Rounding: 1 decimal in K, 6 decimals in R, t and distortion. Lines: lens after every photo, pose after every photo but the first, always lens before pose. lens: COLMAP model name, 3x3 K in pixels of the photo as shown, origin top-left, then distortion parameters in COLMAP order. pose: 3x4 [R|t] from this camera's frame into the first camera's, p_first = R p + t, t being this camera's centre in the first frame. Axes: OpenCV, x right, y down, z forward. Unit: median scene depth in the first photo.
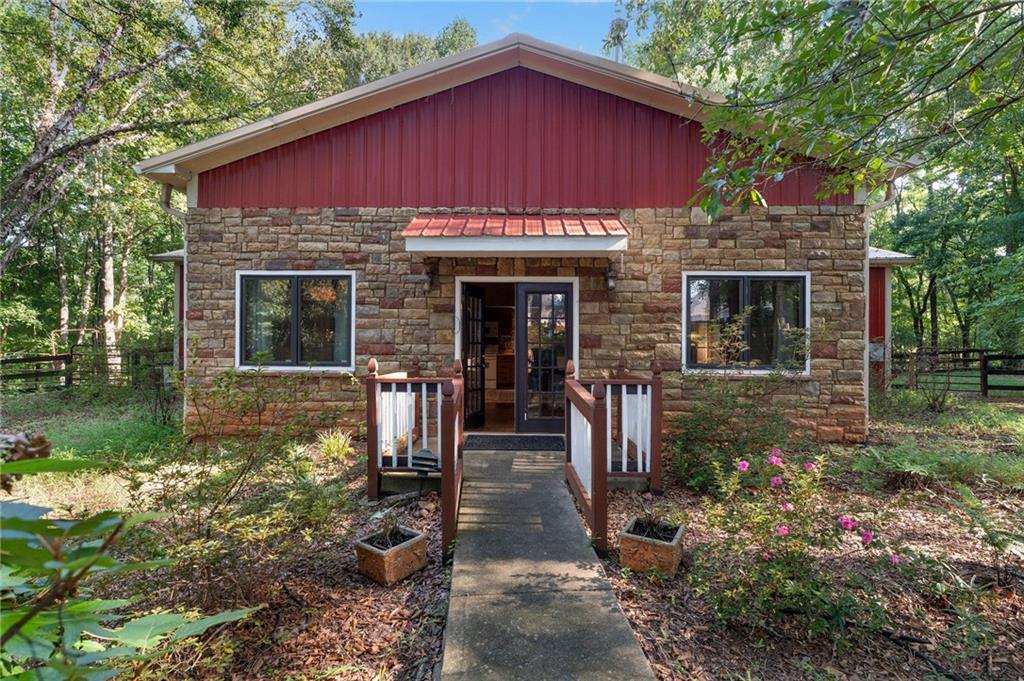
lens RADIAL K [[541.6, 0, 522.5], [0, 541.6, 355.2], [0, 0, 1]] dist [-0.003113, -0.000028]
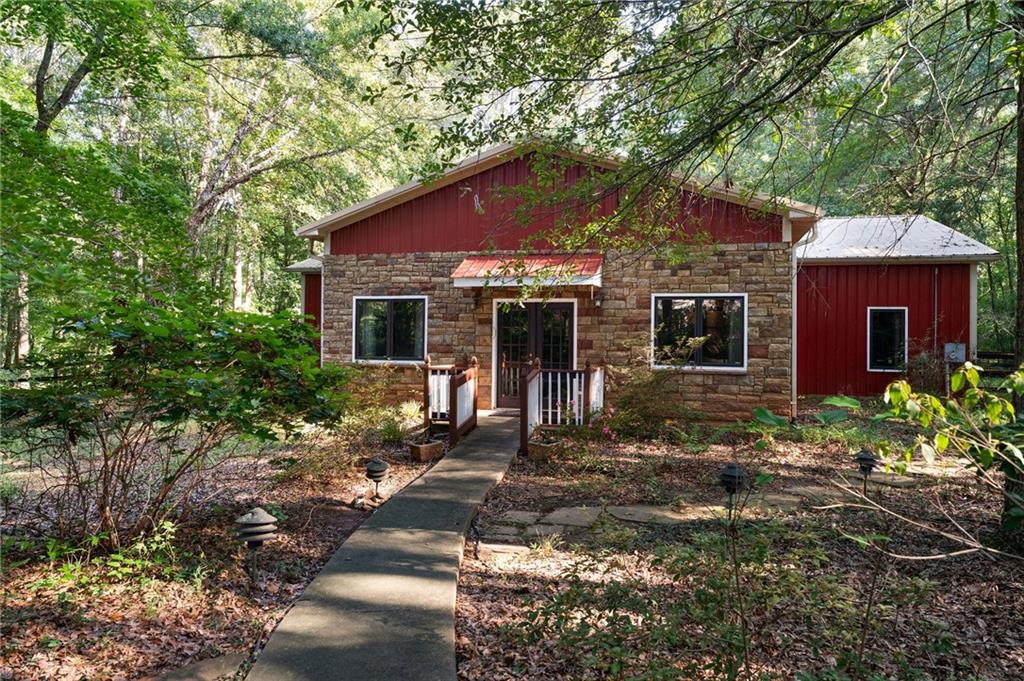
lens RADIAL K [[703.0, 0, 512.0], [0, 703.0, 342.6], [0, 0, 1]] dist [-0.001221, -0.000159]
pose [[0.969883, 0.003905, -0.243540, 0.386224], [-0.005867, 0.999956, -0.007333, -0.015867], [0.243500, 0.008542, 0.969863, -0.809884]]
